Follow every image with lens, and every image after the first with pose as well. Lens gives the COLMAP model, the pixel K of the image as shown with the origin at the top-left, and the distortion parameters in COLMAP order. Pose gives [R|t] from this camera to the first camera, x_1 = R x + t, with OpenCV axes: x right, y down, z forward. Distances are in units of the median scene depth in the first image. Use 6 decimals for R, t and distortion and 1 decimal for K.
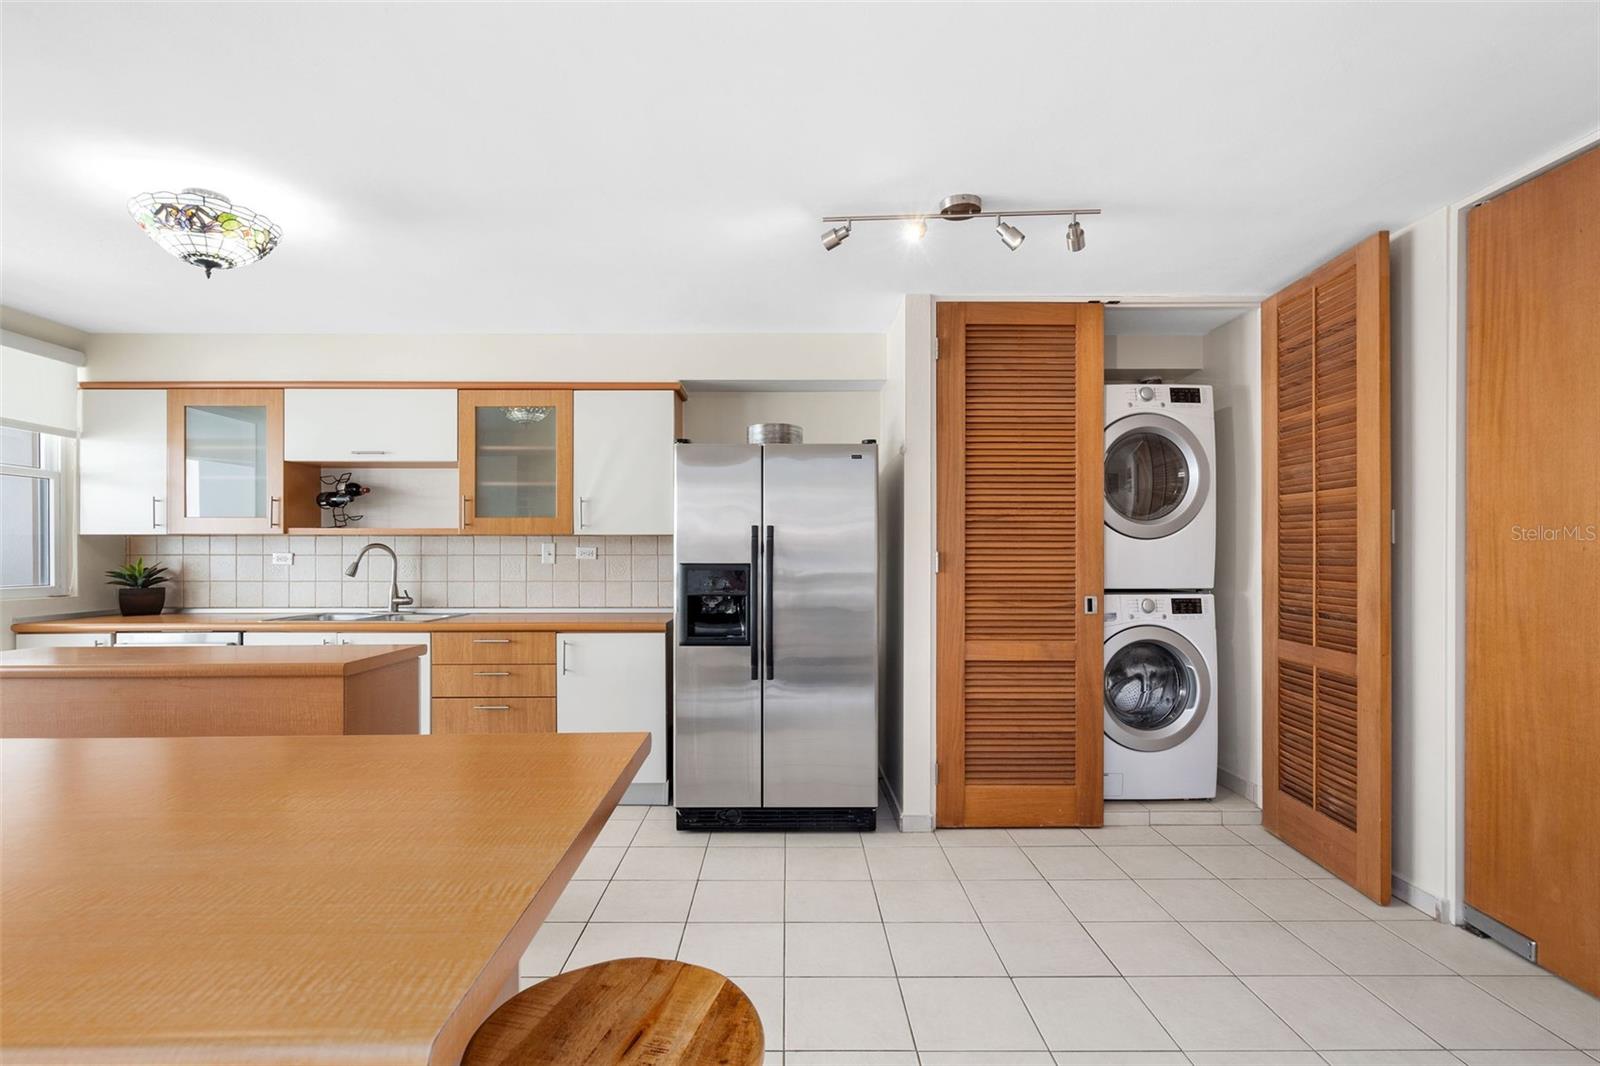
lens RADIAL K [[743.7, 0, 792.4], [0, 743.7, 554.6], [0, 0, 1]] dist [-0.001827, -0.000292]
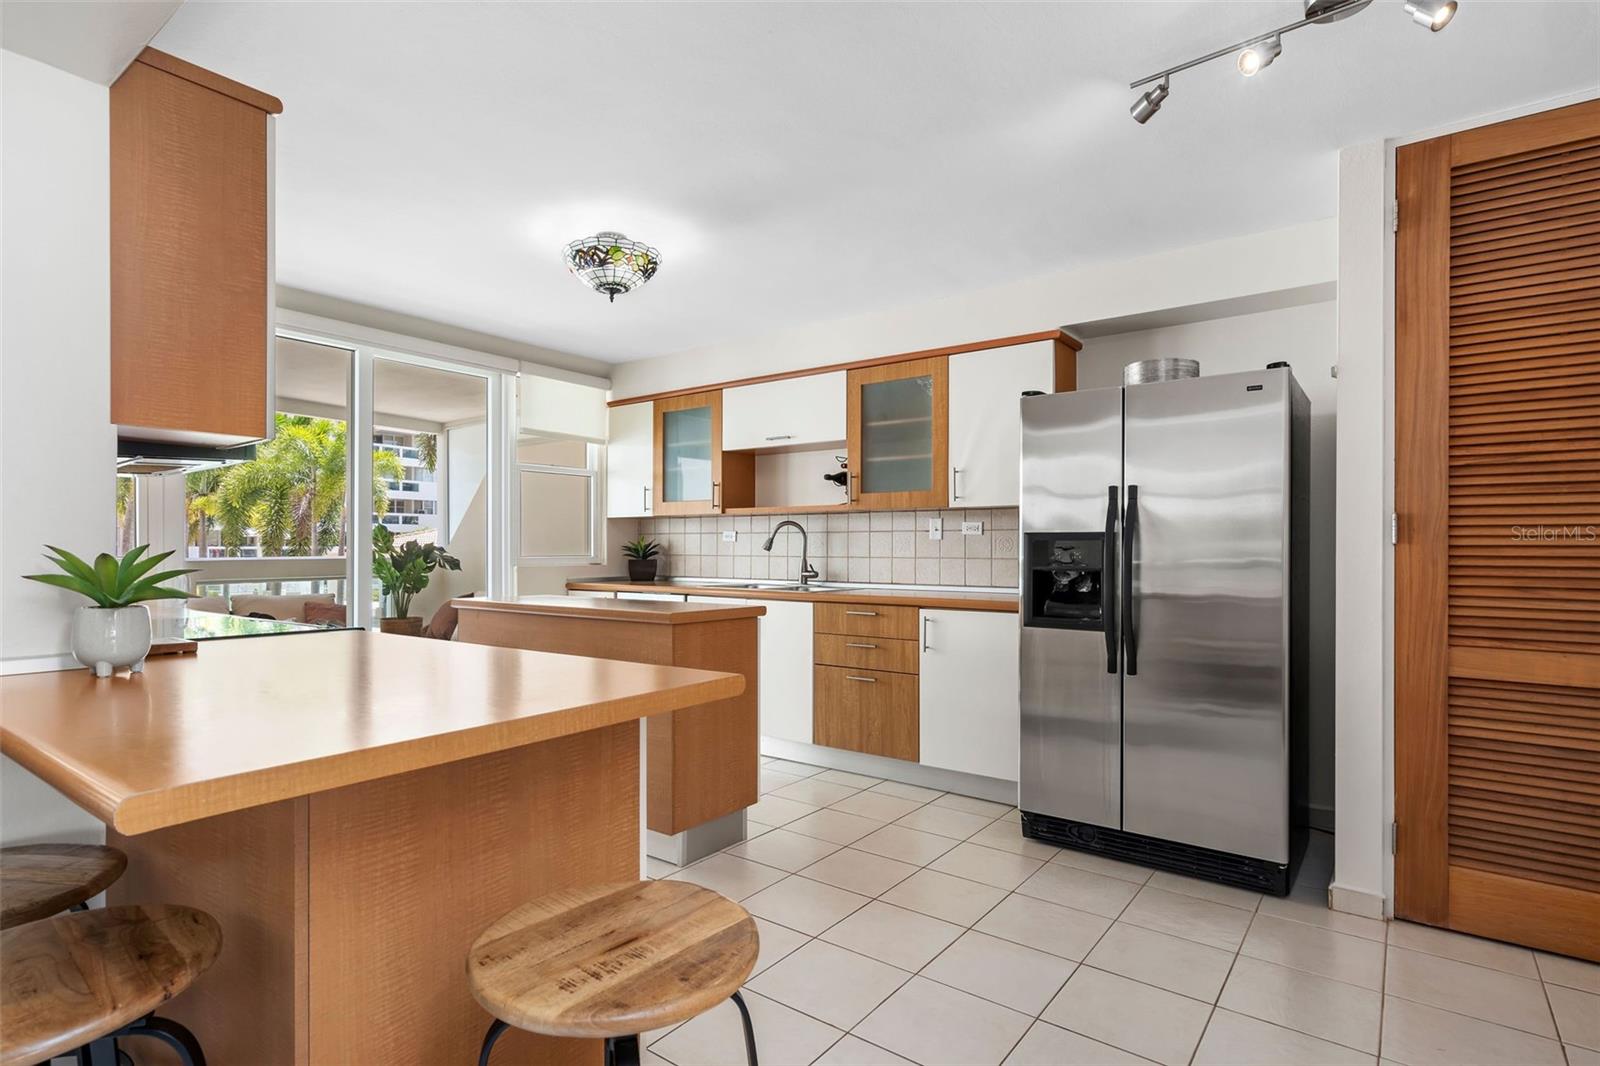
lens RADIAL K [[809.2, 0, 798.2], [0, 809.2, 550.9], [0, 0, 1]] dist [-0.000060, -0.000391]
pose [[0.793404, 0.004519, -0.608679, 0.200334], [-0.003846, 0.999990, 0.002411, 0.029450], [0.608684, 0.000428, 0.793413, 0.072106]]
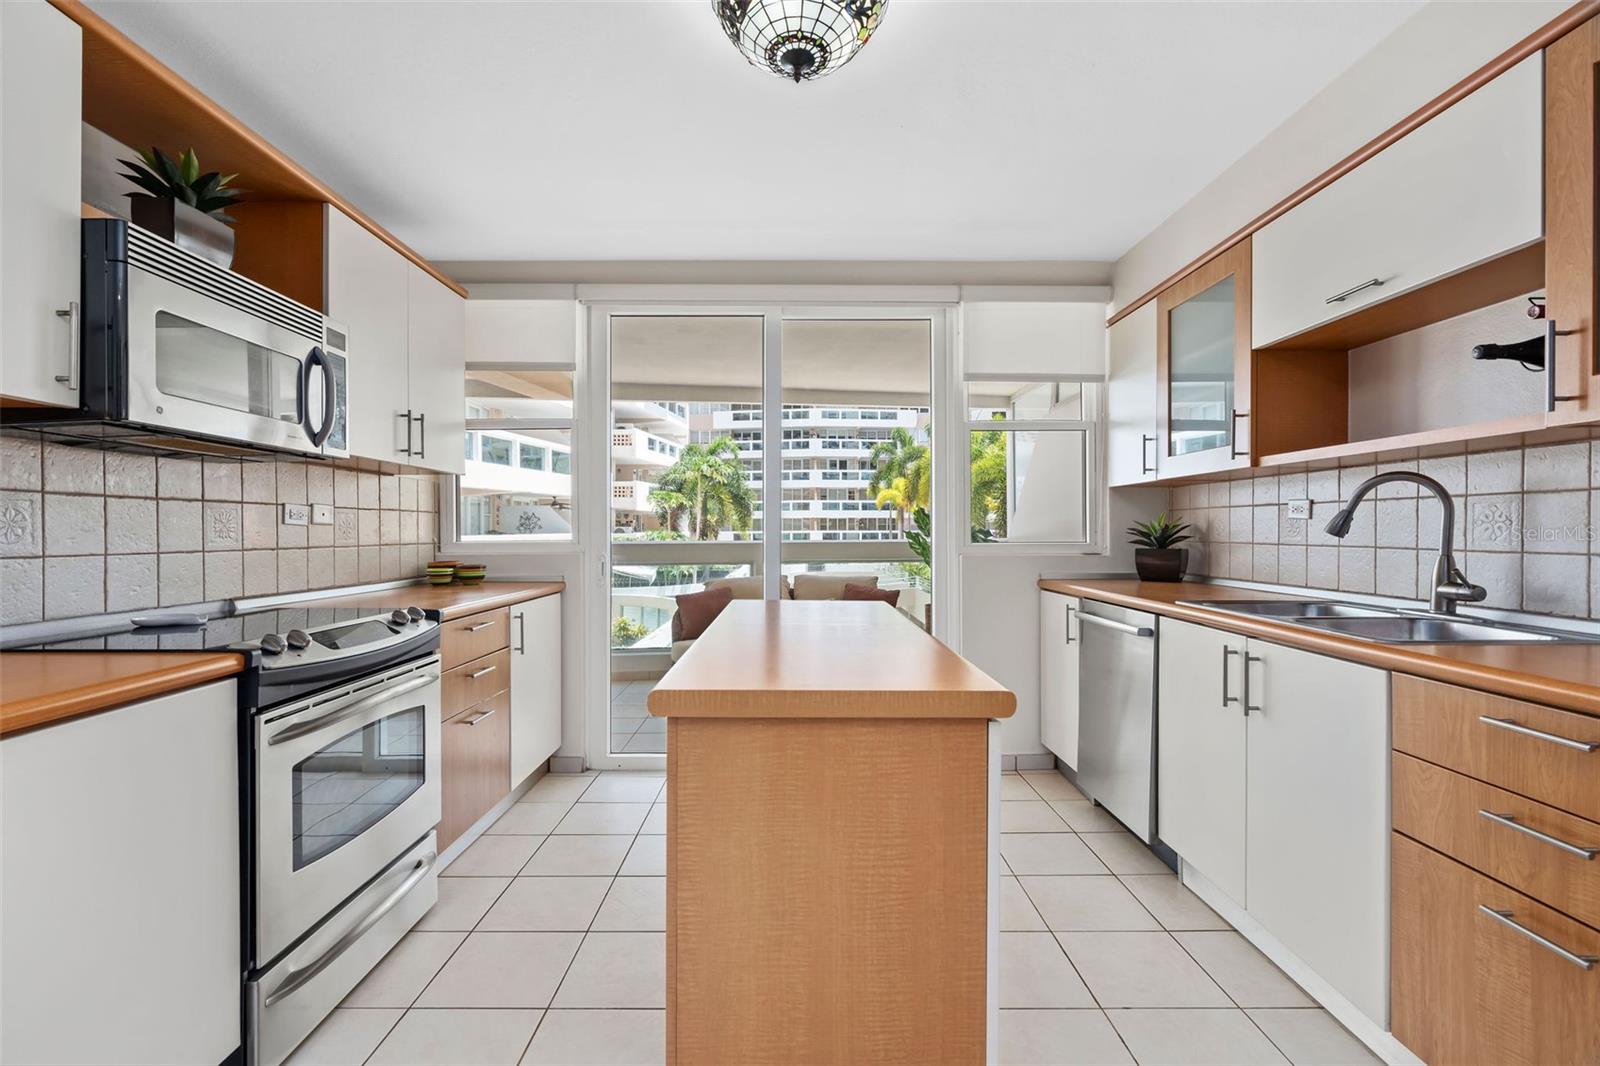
lens RADIAL K [[717.9, 0, 800.0], [0, 717.9, 533.0], [0, 0, 1]] dist [0.000240, 0.000068]
pose [[-0.000682, 0.006071, -0.999981, -0.085408], [0.001762, 0.999980, 0.006070, 0.025056], [0.999998, -0.001758, -0.000693, 0.677400]]
